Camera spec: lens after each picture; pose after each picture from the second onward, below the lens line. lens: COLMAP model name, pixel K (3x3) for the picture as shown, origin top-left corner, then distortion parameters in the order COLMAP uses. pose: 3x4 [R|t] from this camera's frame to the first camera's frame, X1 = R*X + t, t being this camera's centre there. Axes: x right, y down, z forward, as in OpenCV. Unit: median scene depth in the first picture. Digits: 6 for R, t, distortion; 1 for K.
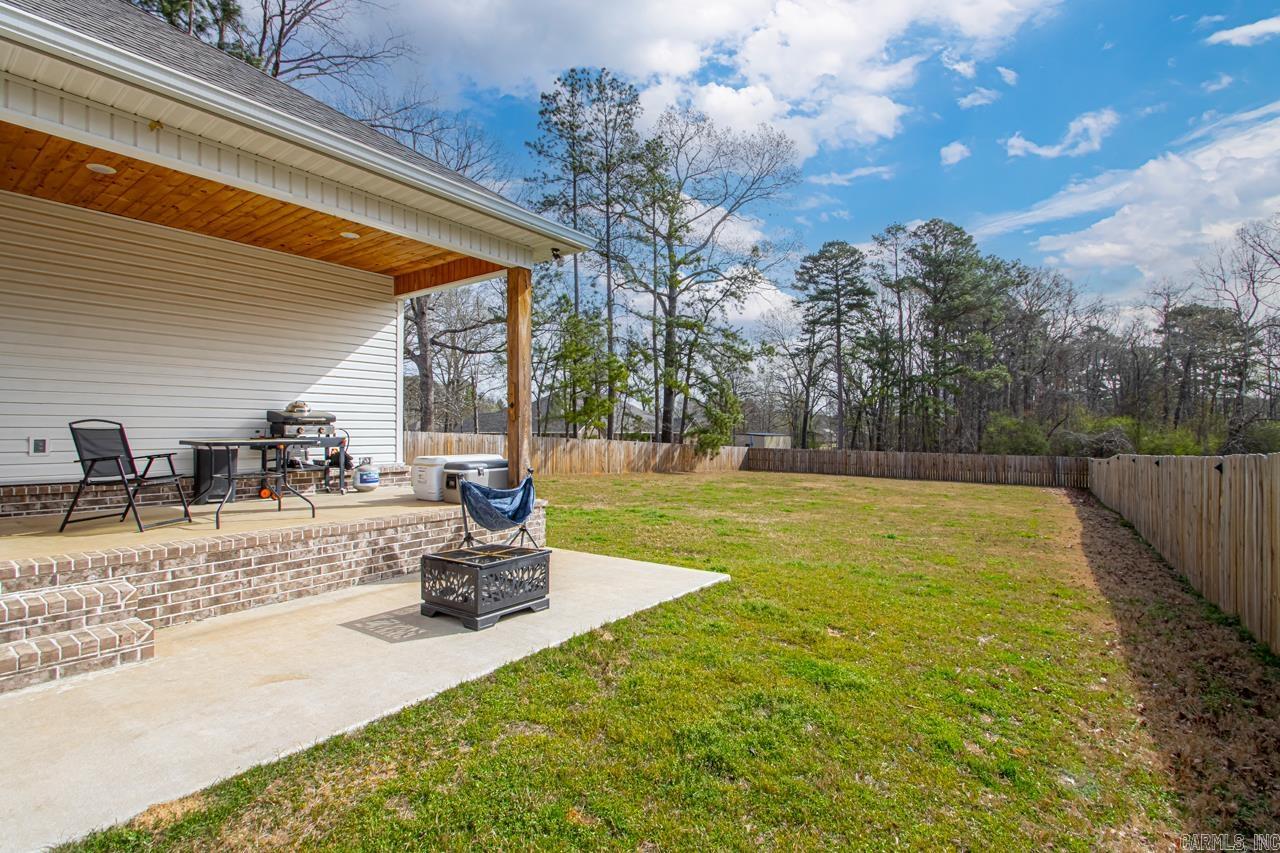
lens RADIAL K [[612.6, 0, 637.8], [0, 612.6, 440.9], [0, 0, 1]] dist [0.026419, -0.027913]
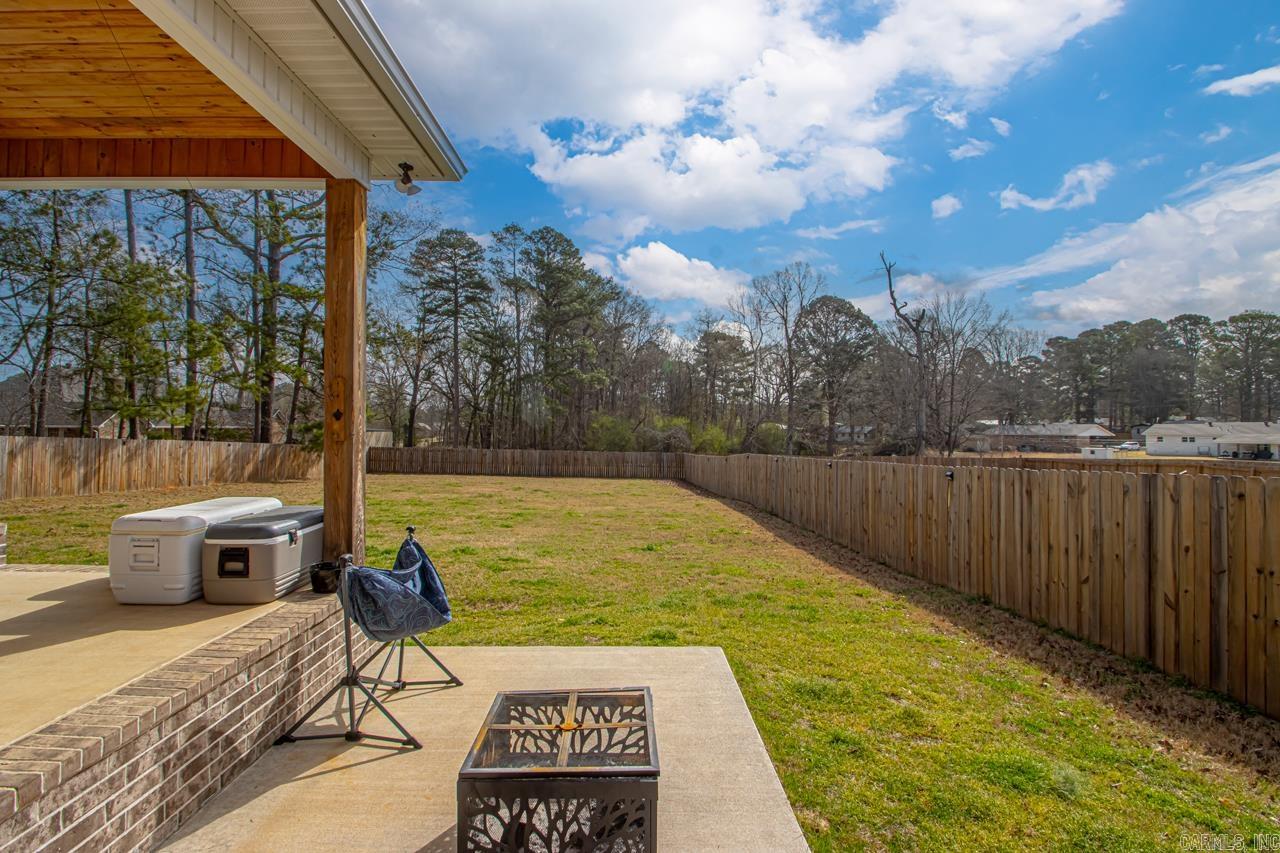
lens RADIAL K [[631.1, 0, 640.0], [0, 631.1, 426.5], [0, 0, 1]] dist [0.001305, -0.011452]
pose [[0.795109, 0.007783, 0.606416, -0.046426], [-0.000222, 0.999921, -0.012542, -0.005401], [-0.606466, 0.009838, 0.795048, 0.048971]]
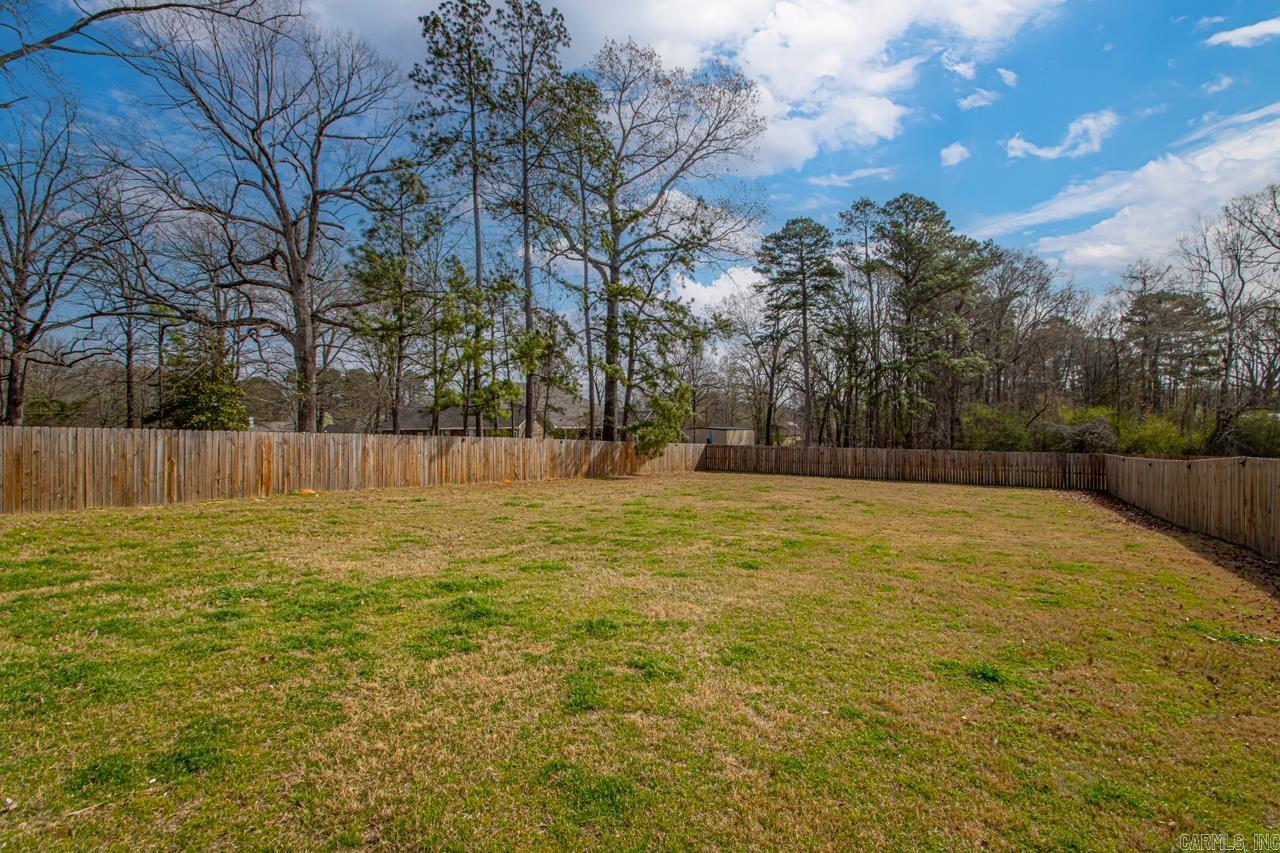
lens RADIAL K [[597.8, 0, 640.0], [0, 597.8, 426.5], [0, 0, 1]] dist [0.003038, -0.008858]
pose [[0.998474, -0.007694, 0.054679, 0.034330], [0.008467, 0.999867, -0.013923, -0.002601], [-0.054565, 0.014365, 0.998407, 0.135658]]
